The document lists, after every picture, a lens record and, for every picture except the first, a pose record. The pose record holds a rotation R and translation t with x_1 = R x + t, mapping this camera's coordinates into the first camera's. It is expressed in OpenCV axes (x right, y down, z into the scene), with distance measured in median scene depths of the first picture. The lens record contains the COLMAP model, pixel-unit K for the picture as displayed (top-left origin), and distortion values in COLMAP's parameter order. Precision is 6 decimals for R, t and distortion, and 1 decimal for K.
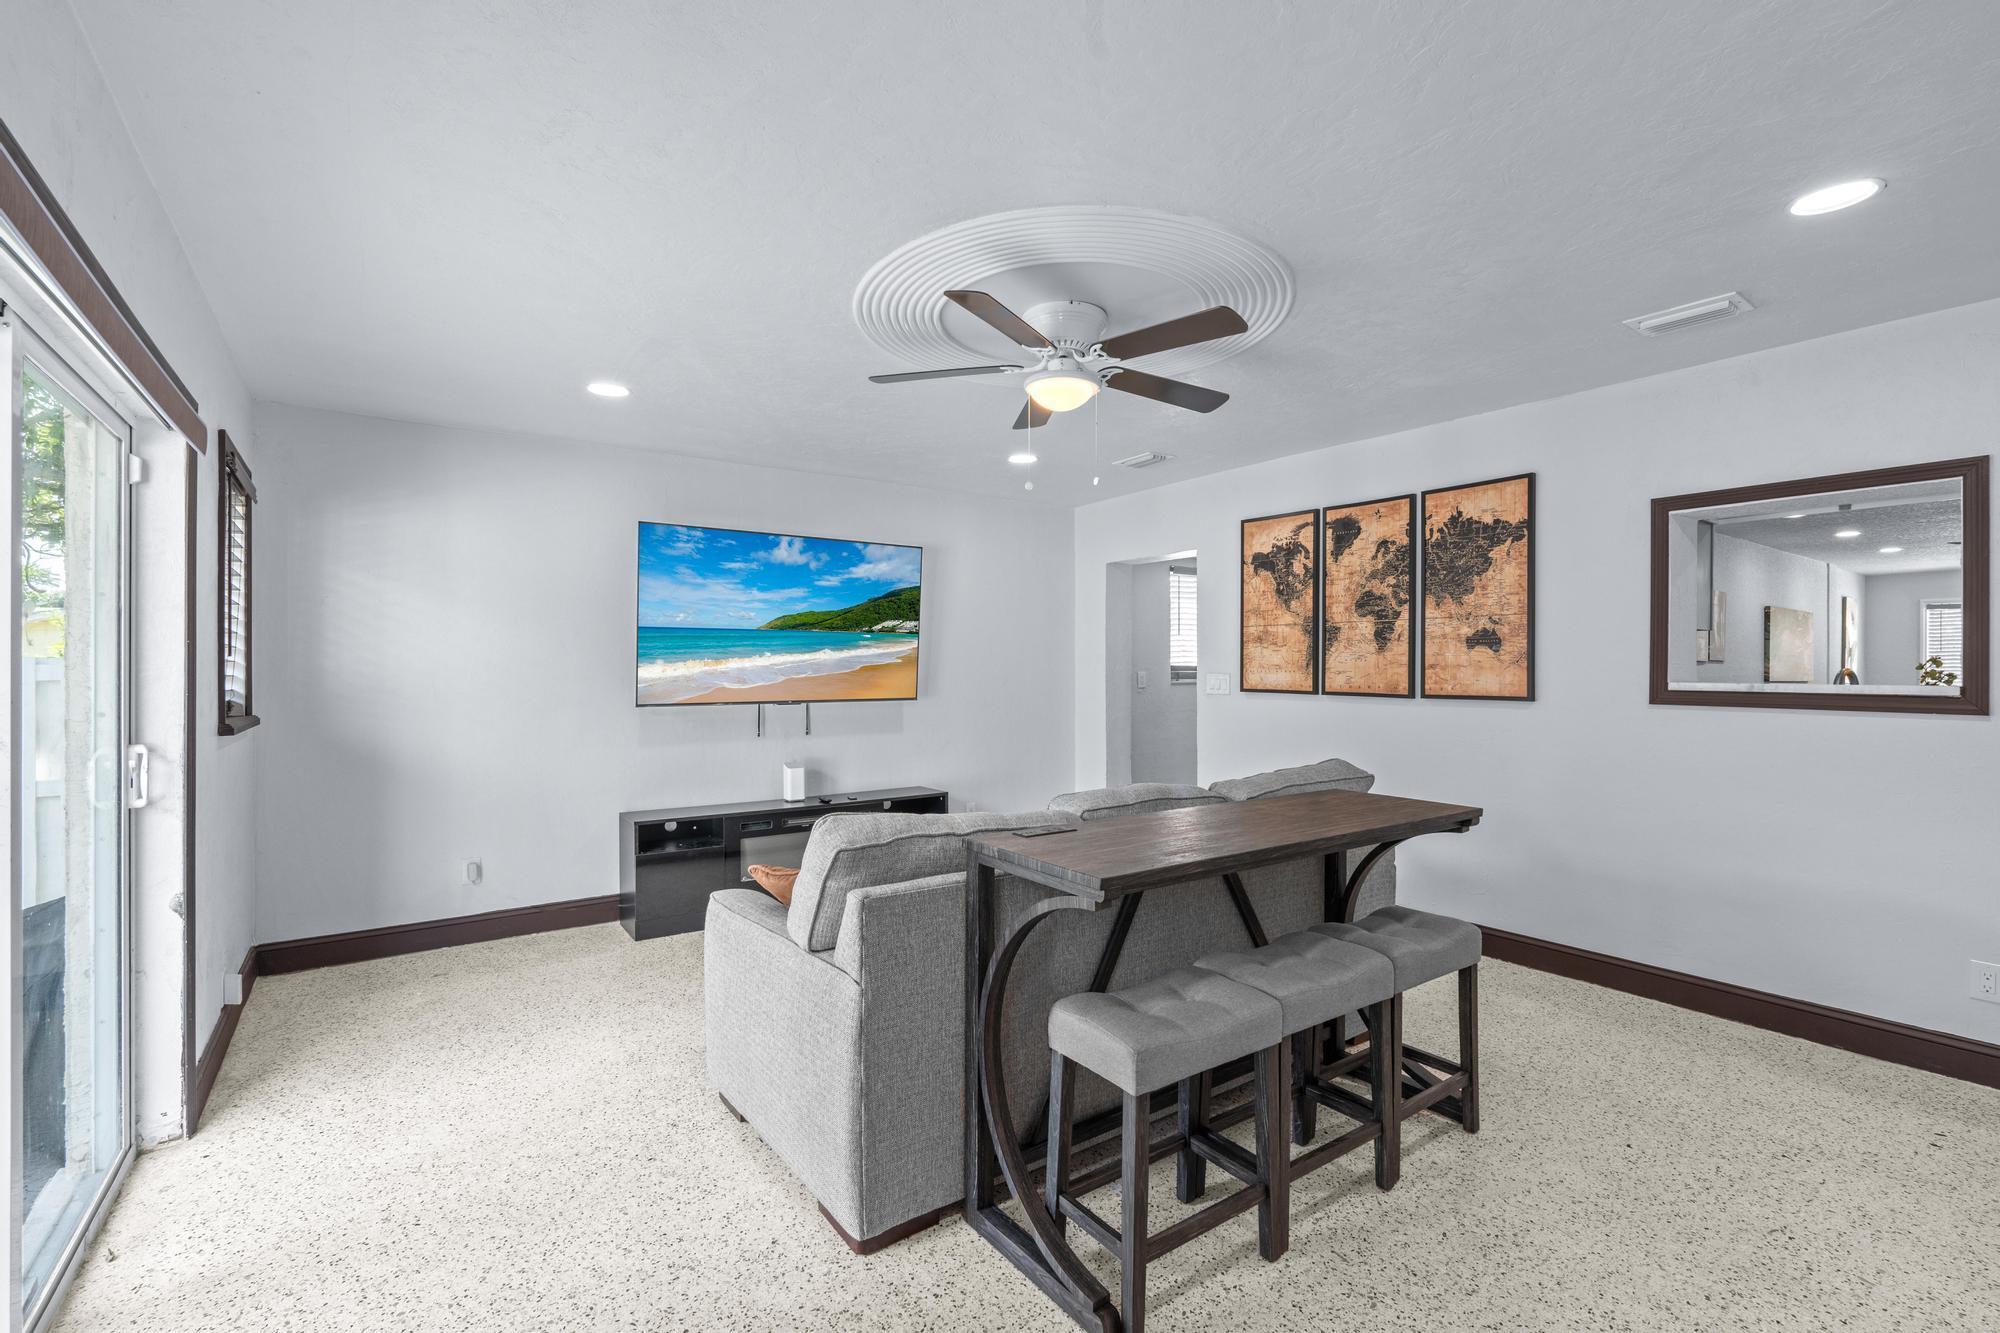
lens RADIAL K [[872.1, 0, 996.8], [0, 872.1, 670.4], [0, 0, 1]] dist [-0.005988, 0.000494]
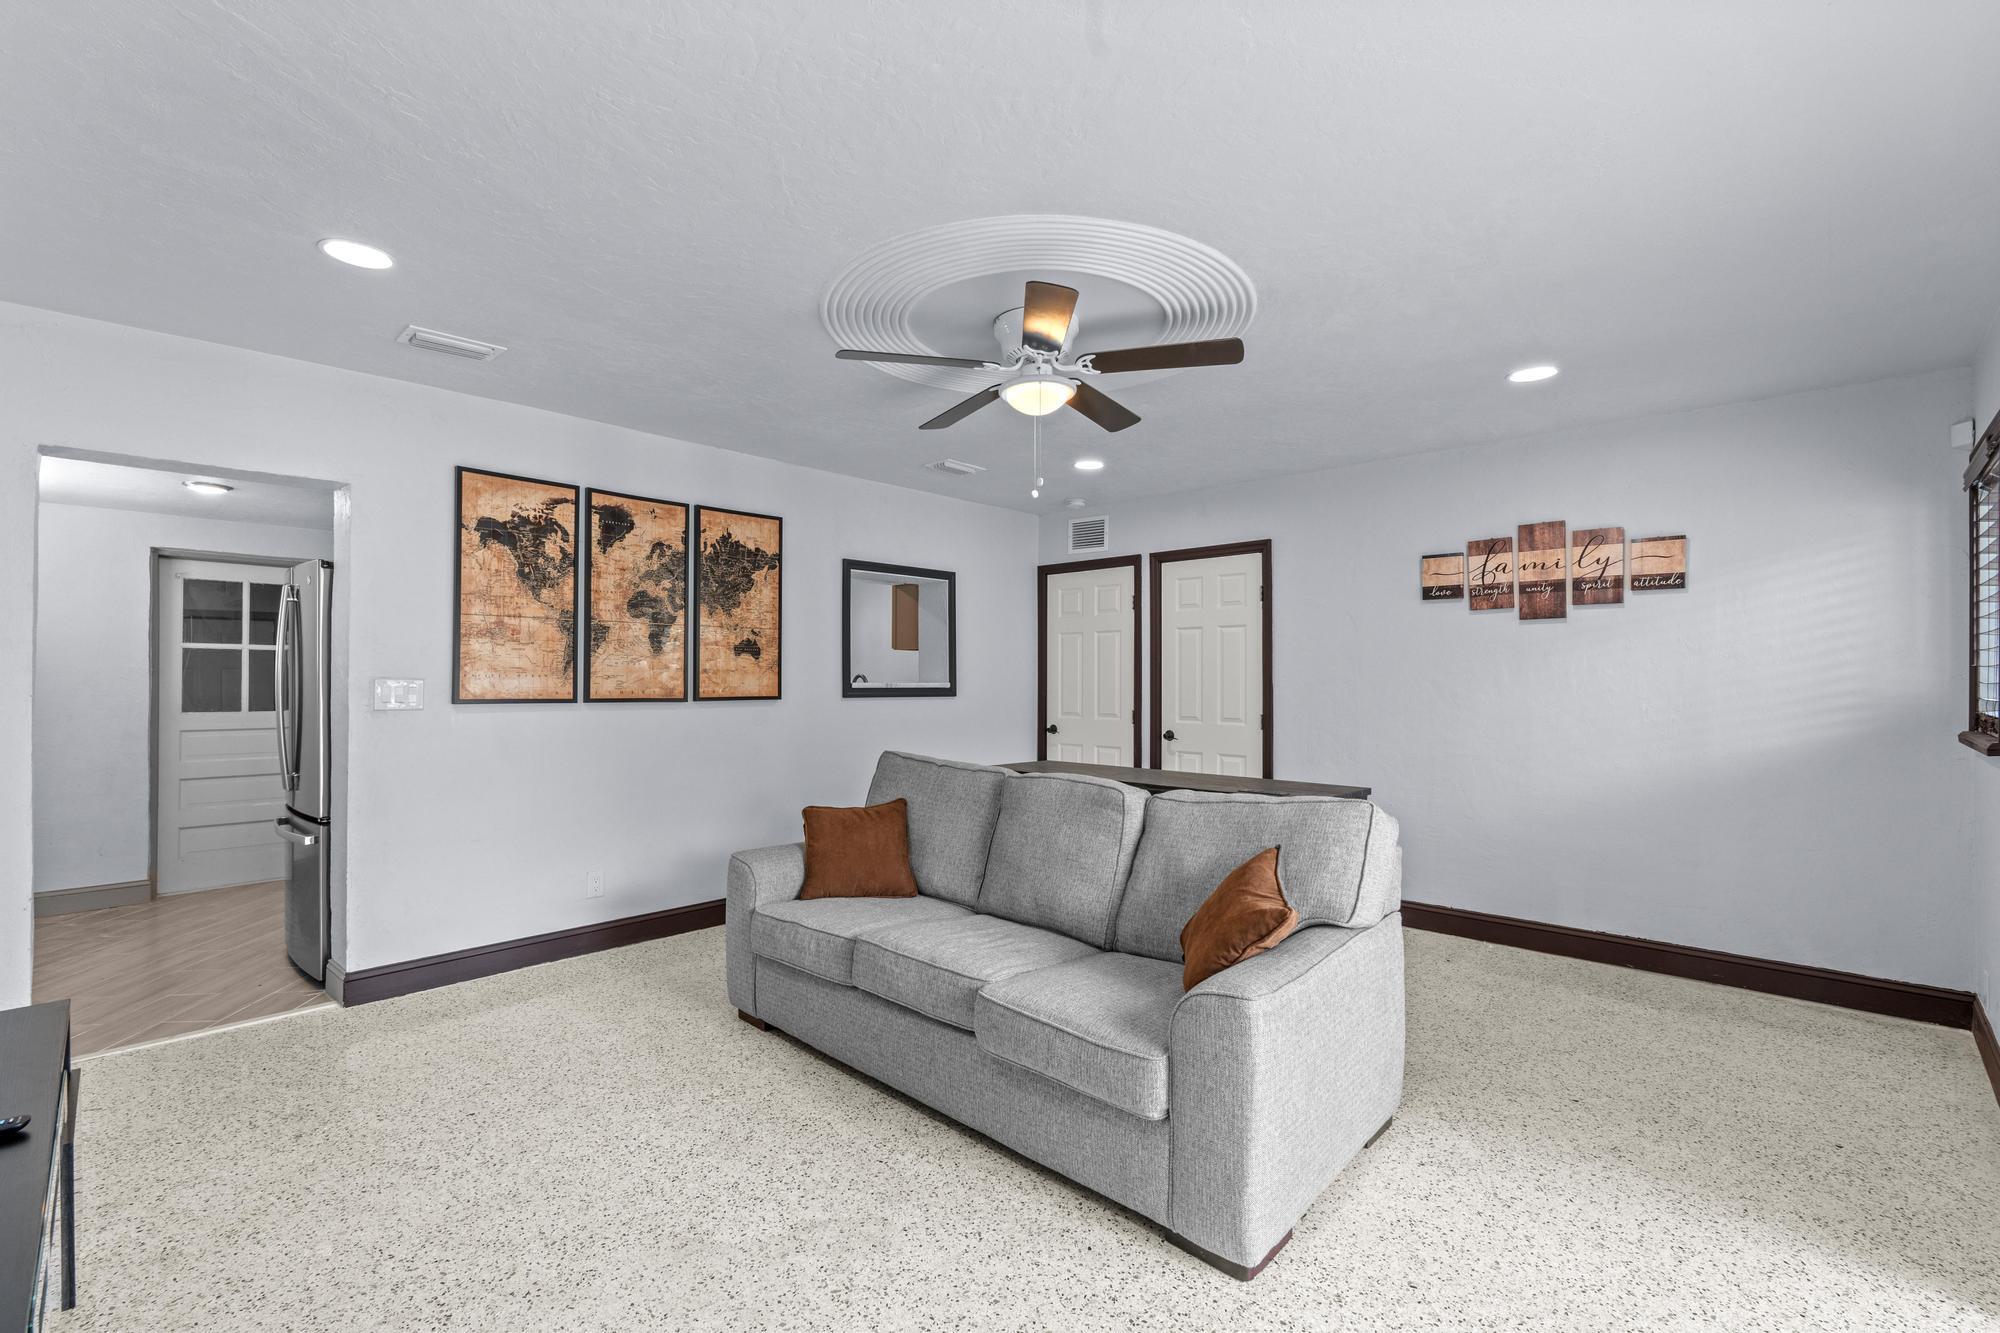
lens RADIAL K [[872.1, 0, 996.0], [0, 872.1, 671.0], [0, 0, 1]] dist [-0.005988, 0.000494]
pose [[-0.185514, 0.004066, 0.982633, -0.597737], [-0.001619, 0.999989, -0.004443, -0.000369], [-0.982640, -0.002416, -0.185505, 0.818668]]
